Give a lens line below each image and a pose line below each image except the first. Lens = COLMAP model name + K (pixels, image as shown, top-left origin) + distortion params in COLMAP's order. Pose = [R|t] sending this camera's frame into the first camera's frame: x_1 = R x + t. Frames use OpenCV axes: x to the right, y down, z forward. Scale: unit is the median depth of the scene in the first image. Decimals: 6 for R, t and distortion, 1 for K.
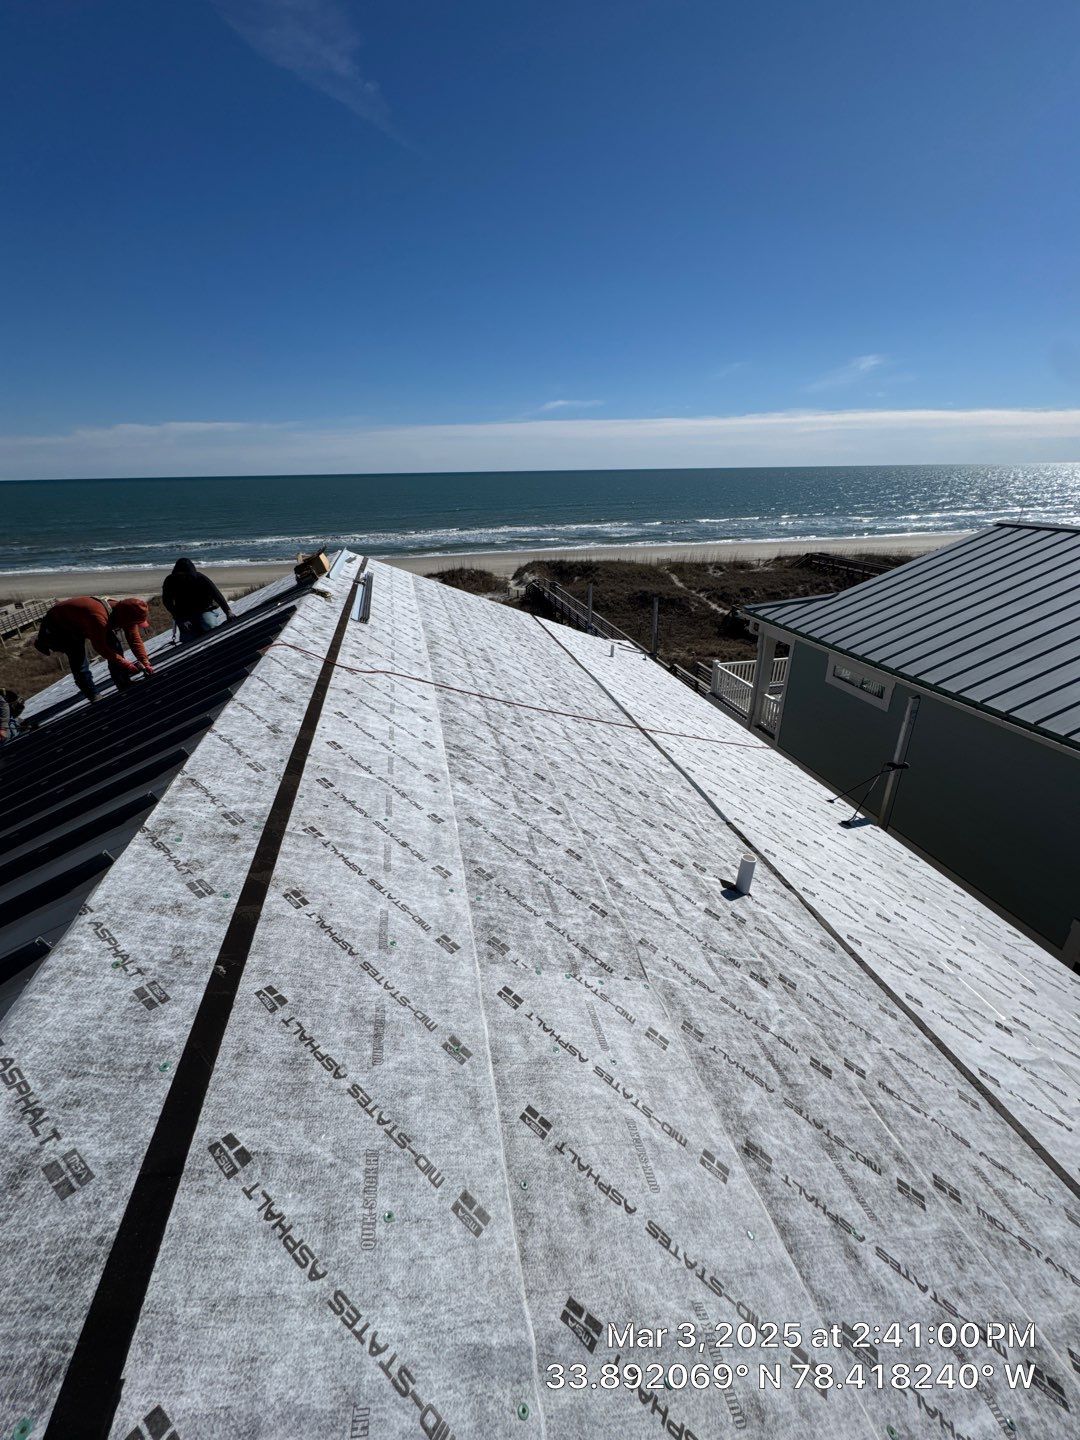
lens RADIAL K [[573.4, 0, 540.0], [0, 573.4, 720.0], [0, 0, 1]] dist [0.000408, 0.000055]
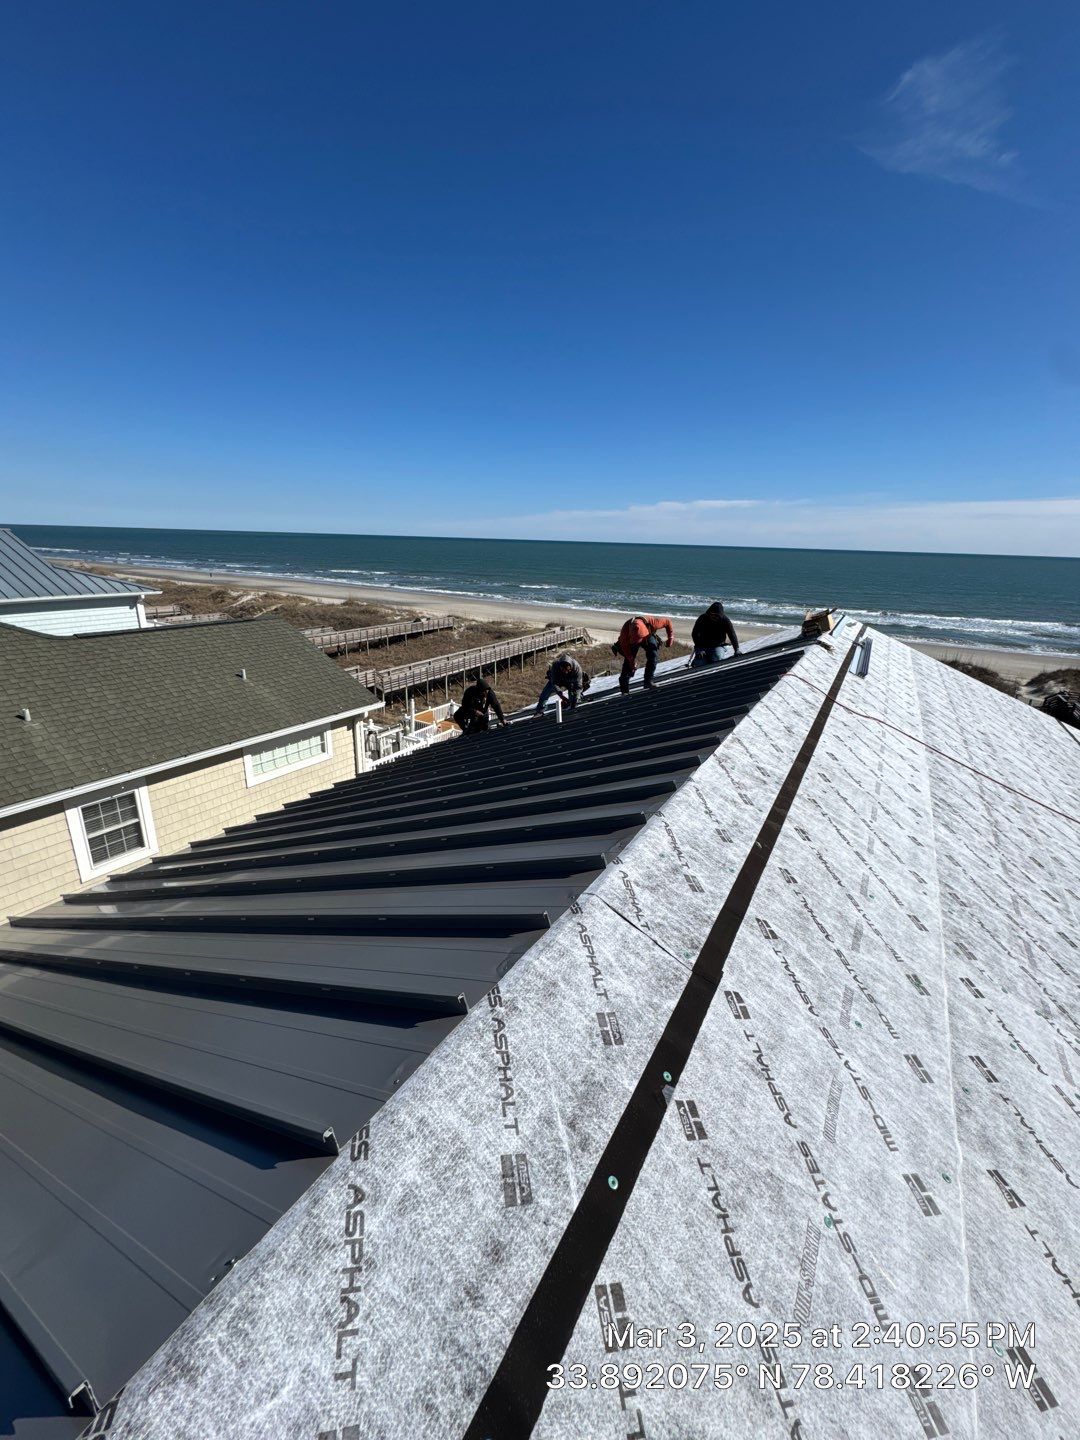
lens RADIAL K [[573.4, 0, 540.0], [0, 573.4, 720.0], [0, 0, 1]] dist [0.000408, 0.000055]
pose [[0.717619, 0.245195, -0.651845, -0.034110], [-0.316642, 0.948510, 0.008195, 0.151749], [0.620291, 0.200521, 0.758308, -0.294236]]
